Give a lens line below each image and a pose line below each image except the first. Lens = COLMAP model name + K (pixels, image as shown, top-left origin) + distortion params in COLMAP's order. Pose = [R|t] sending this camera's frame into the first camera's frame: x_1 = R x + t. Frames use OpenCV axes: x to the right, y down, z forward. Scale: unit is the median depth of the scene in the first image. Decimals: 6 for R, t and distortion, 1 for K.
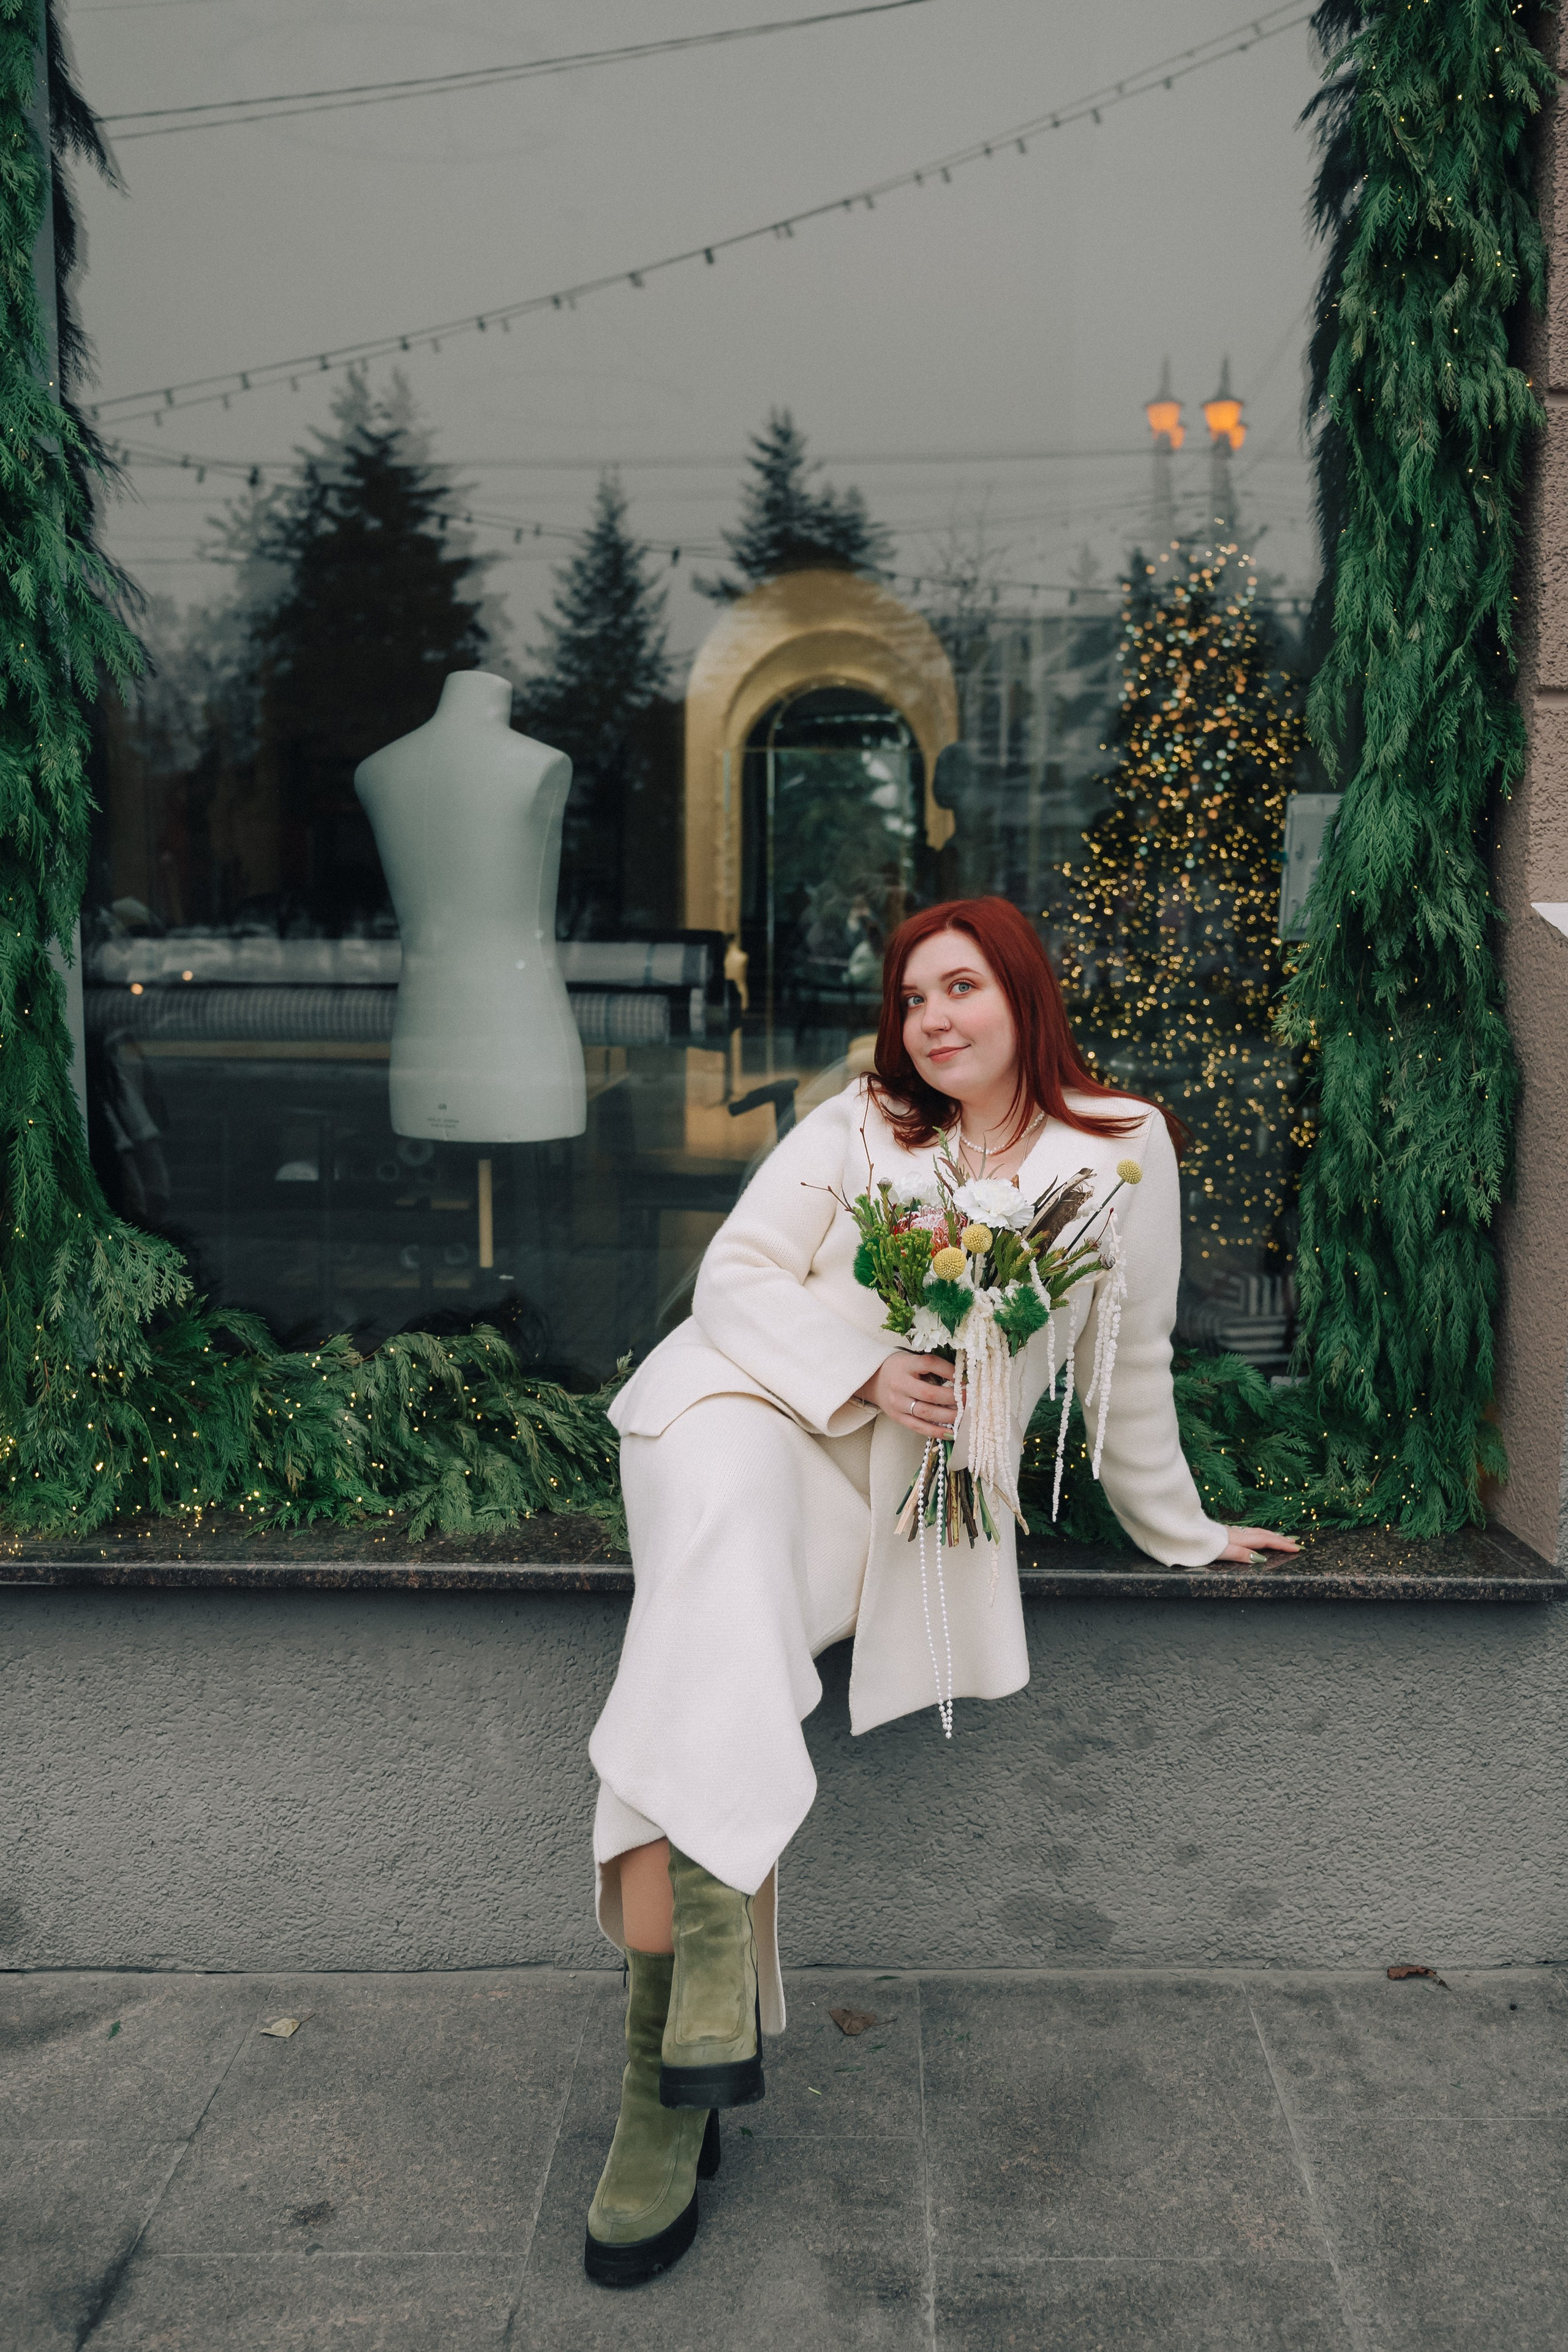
lens RADIAL K [[1892.8, 0, 878.8], [0, 1892.8, 1169.5], [0, 0, 1]] dist [-0.006187, 0.003420]
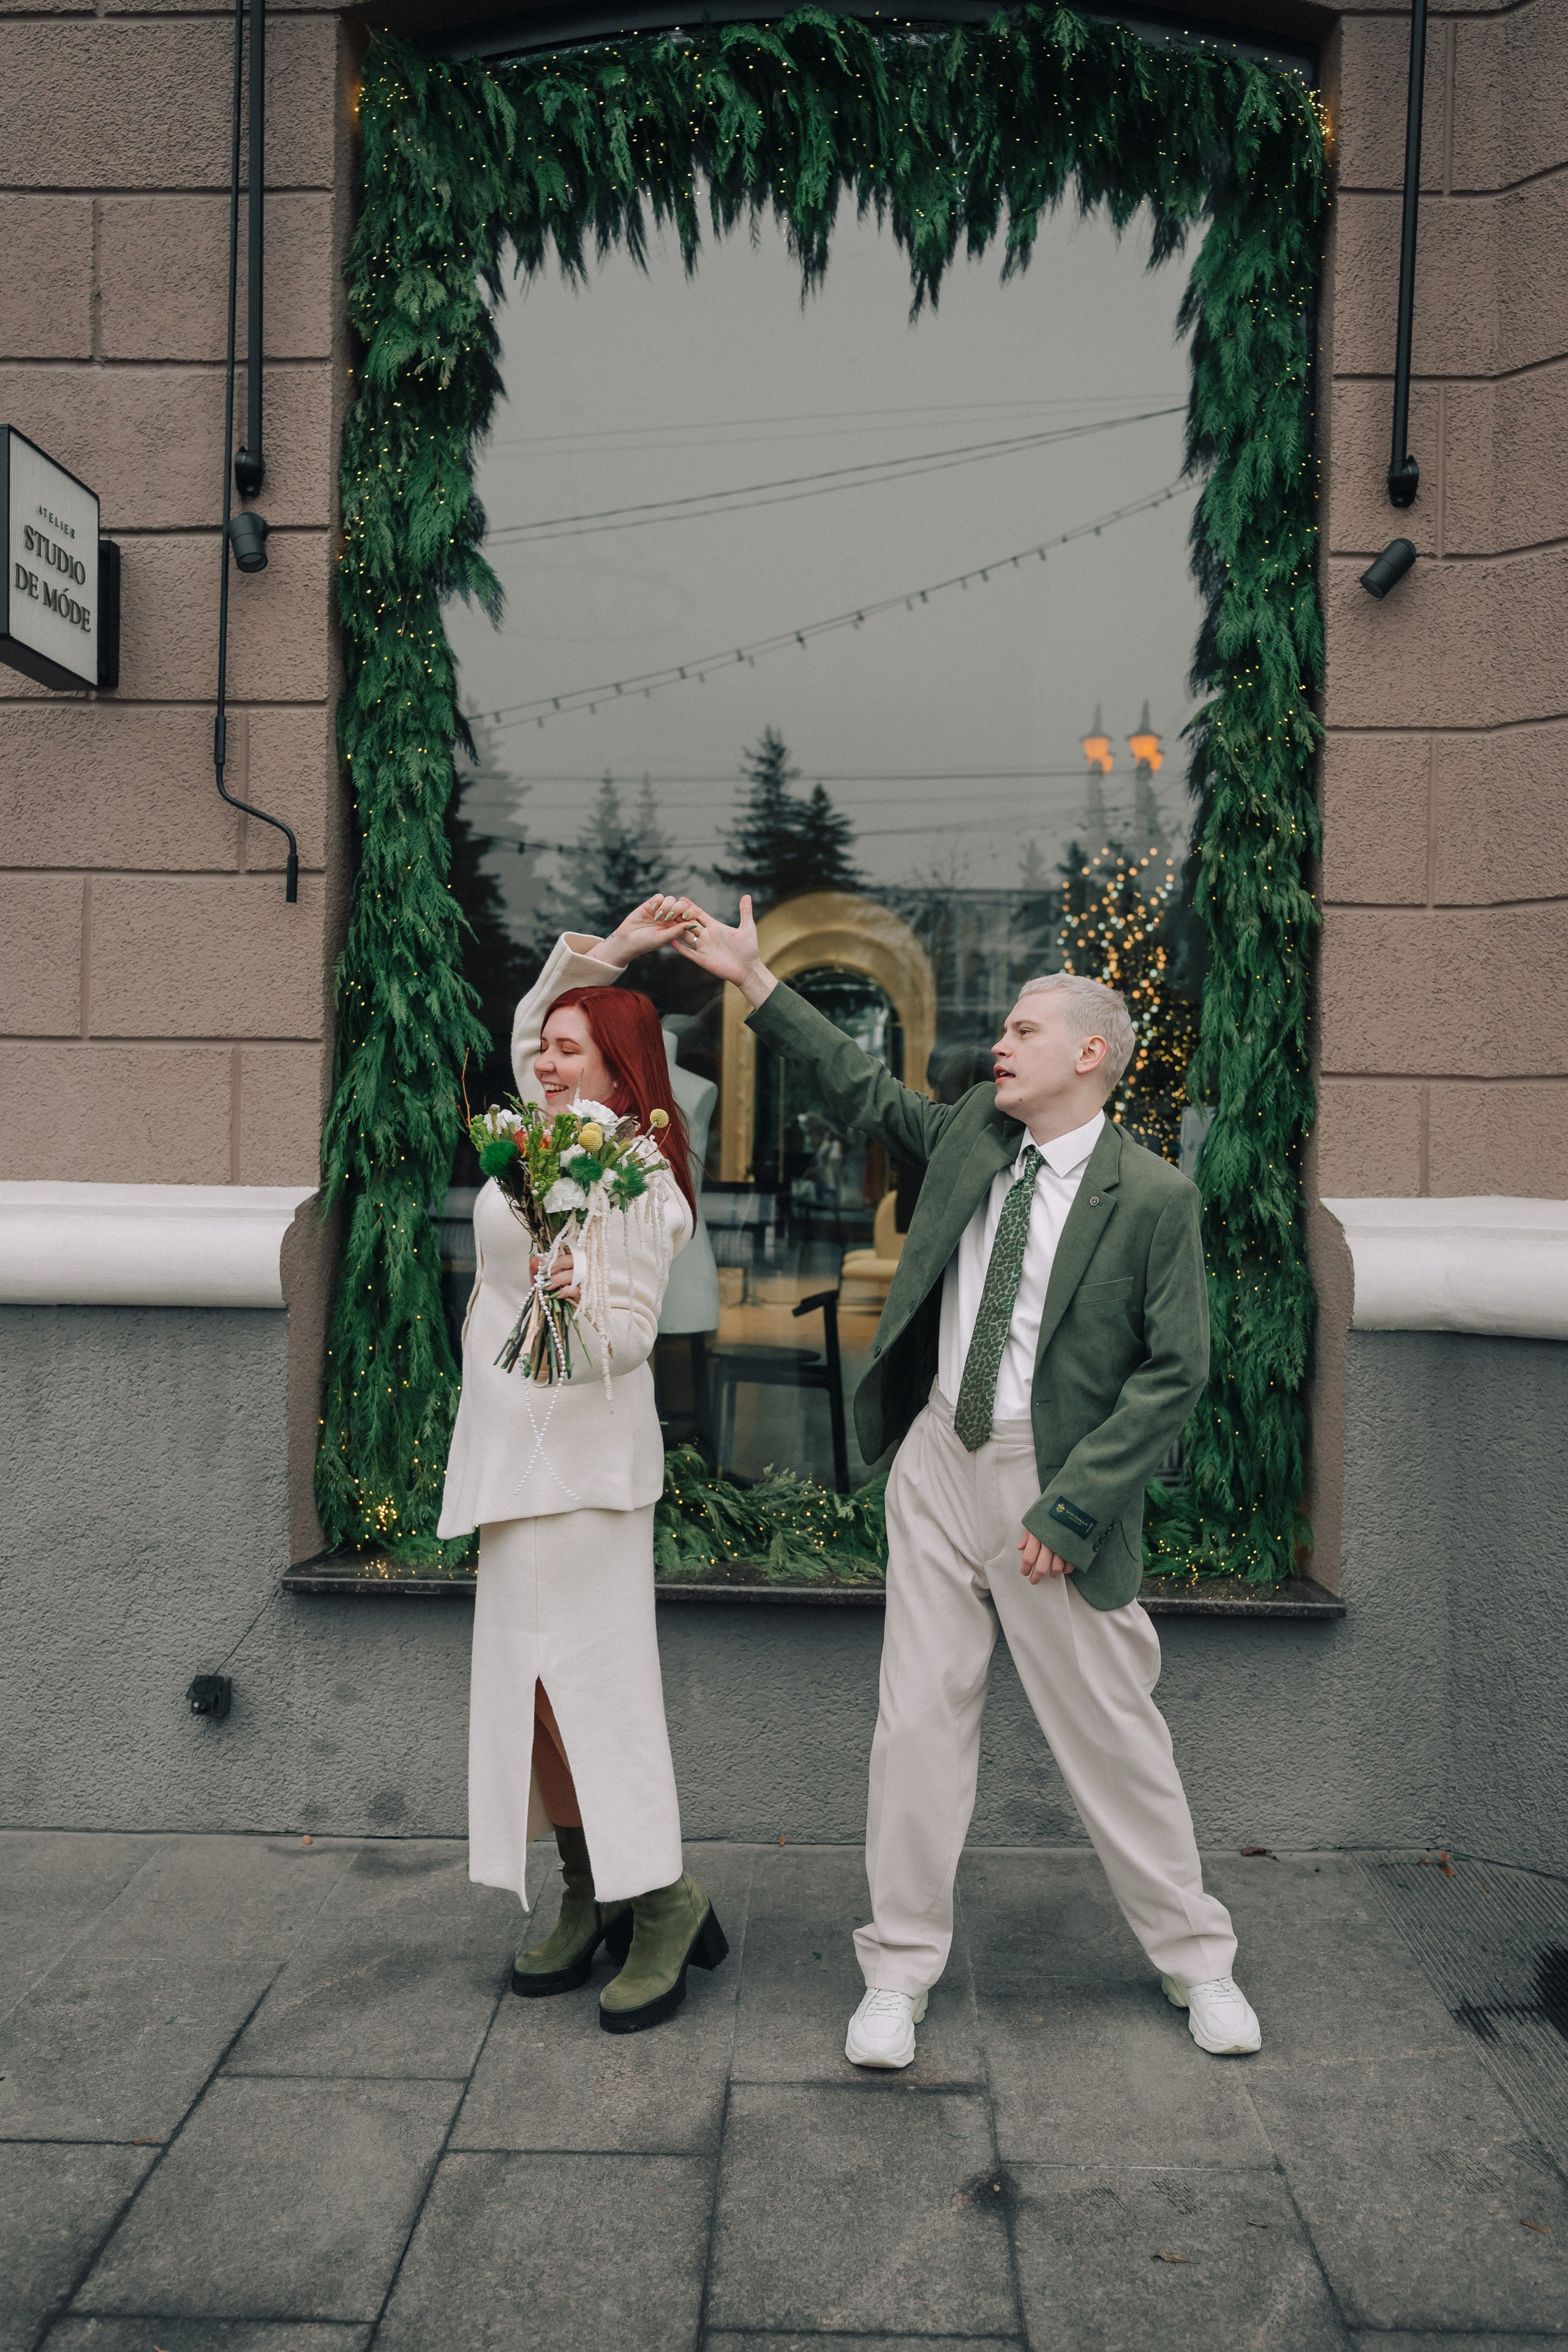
lens RADIAL K [[1844.2, 0, 784.0], [0, 1844.2, 1176.0], [0, 0, 1]] dist [0.000425, 0.000316]
pose [[0.999752, 0.011639, -0.018968, -0.099146], [-0.013526, 0.994631, -0.102594, 0.013736], [0.017672, 0.102825, 0.994542, -0.632915]]
